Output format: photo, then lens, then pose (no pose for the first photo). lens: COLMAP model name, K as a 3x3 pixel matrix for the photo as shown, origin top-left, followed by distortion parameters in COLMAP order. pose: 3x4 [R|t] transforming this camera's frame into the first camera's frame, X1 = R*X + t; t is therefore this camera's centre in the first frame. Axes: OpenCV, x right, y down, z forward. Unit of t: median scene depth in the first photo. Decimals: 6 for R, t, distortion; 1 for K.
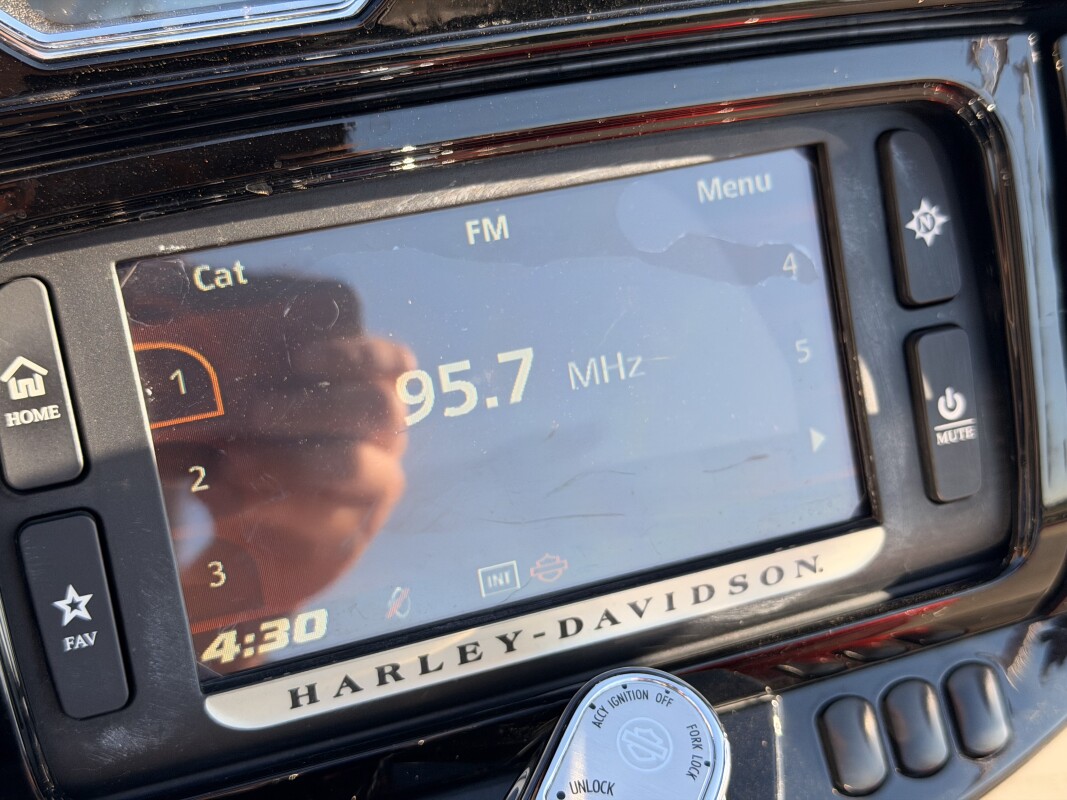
lens RADIAL K [[1505.2, 0, 533.4], [0, 1505.2, 430.7], [0, 0, 1]] dist [0.131647, -0.024603]
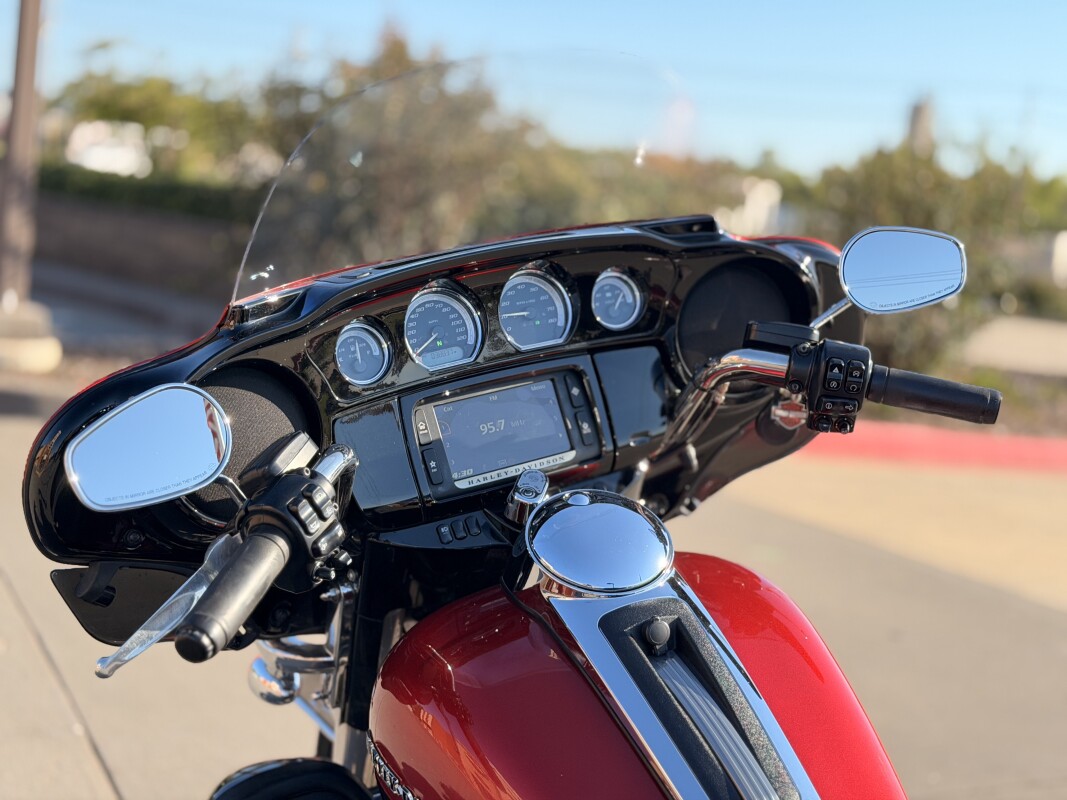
lens RADIAL K [[1505.2, 0, 533.4], [0, 1505.2, 430.7], [0, 0, 1]] dist [0.131647, -0.024603]
pose [[0.987763, -0.093012, 0.125191, -0.549233], [0.119921, 0.966162, -0.228365, 1.171269], [-0.099714, 0.240584, 0.965493, -3.990915]]
